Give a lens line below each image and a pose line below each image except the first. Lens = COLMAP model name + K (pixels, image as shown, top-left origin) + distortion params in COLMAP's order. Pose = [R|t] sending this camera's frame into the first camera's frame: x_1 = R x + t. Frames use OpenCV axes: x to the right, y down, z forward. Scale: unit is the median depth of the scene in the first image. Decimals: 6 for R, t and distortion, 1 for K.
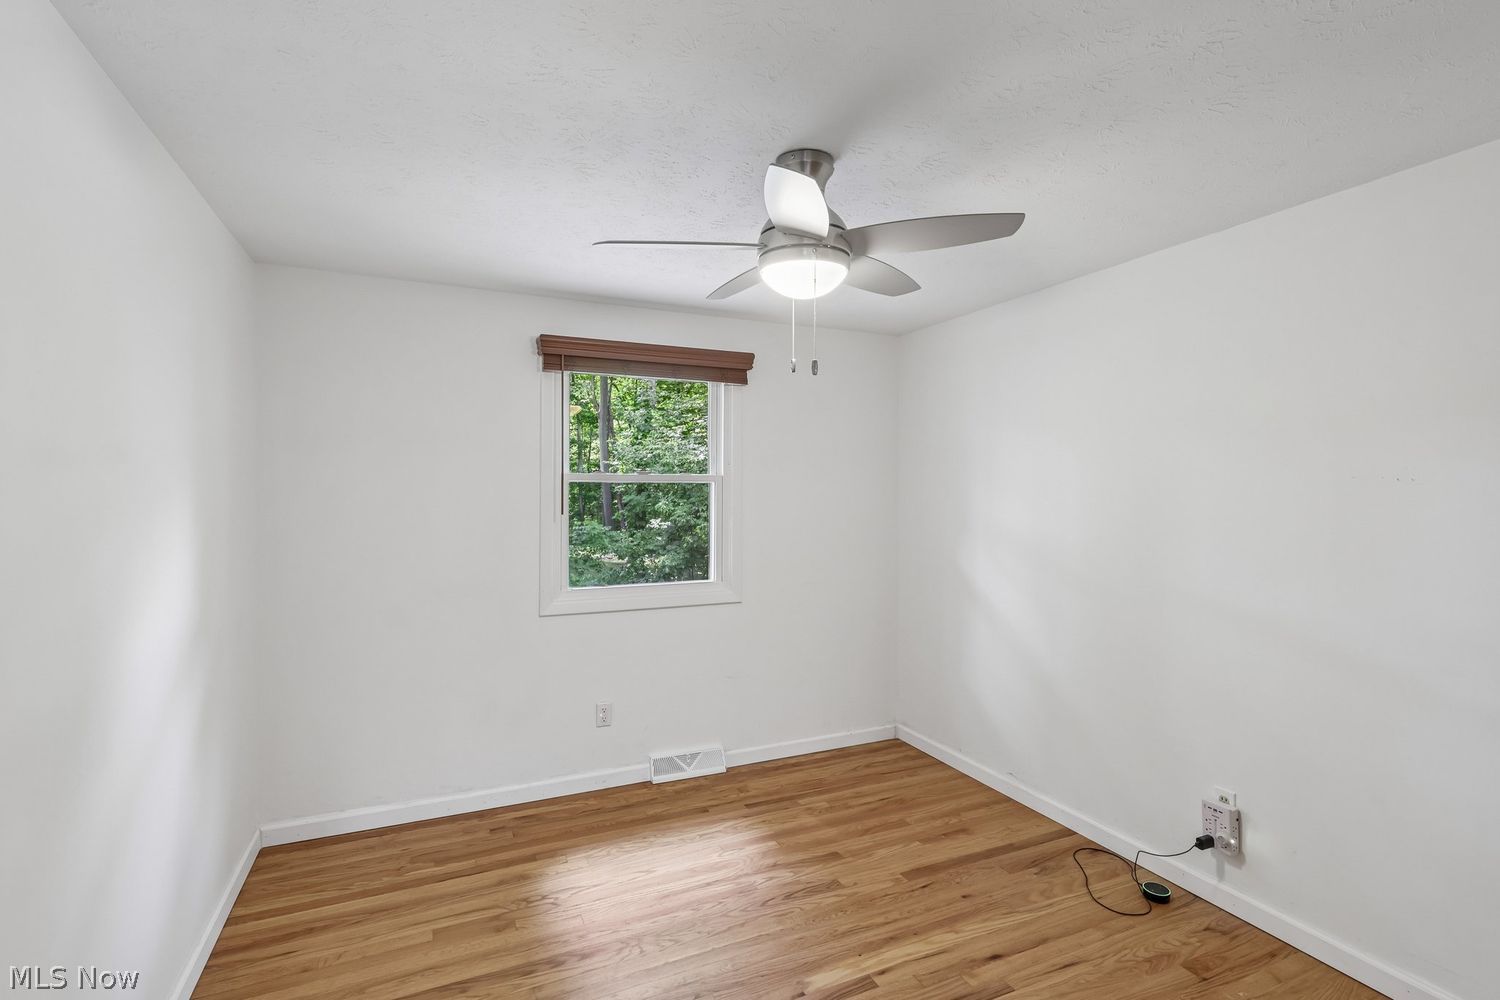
lens RADIAL K [[705.3, 0, 746.2], [0, 705.3, 495.4], [0, 0, 1]] dist [0.000125, 0.000635]
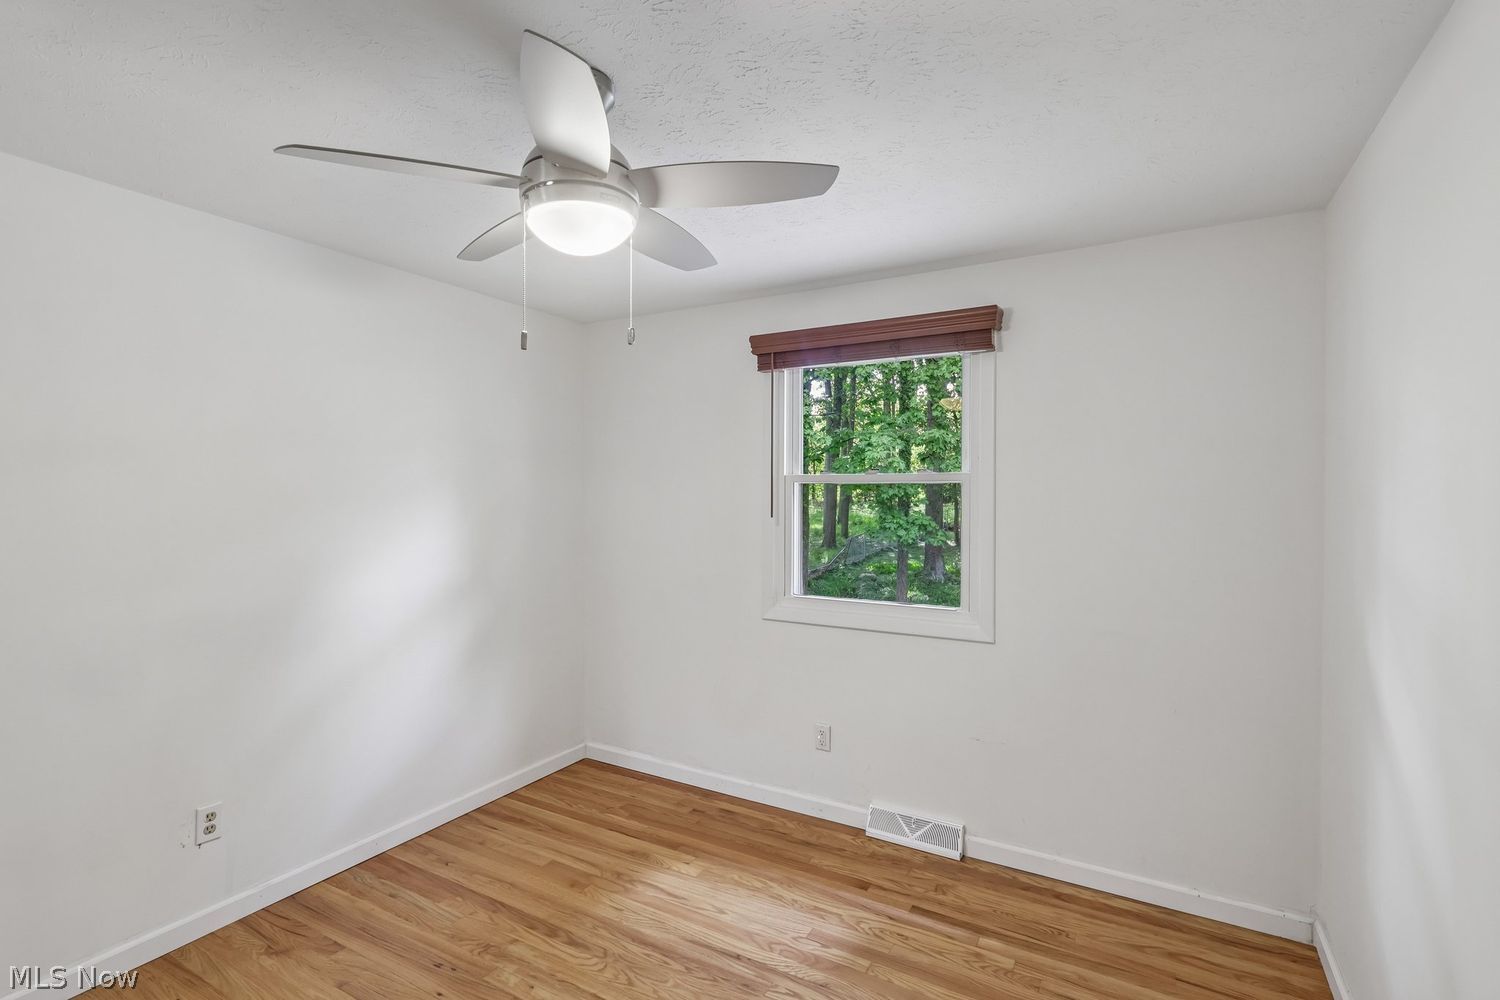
lens RADIAL K [[705.3, 0, 746.2], [0, 705.3, 495.4], [0, 0, 1]] dist [0.000125, 0.000635]
pose [[0.578492, 0.004703, -0.815674, 0.516703], [-0.007262, 0.999973, 0.000616, -0.003067], [0.815656, 0.005567, 0.578511, 0.413551]]
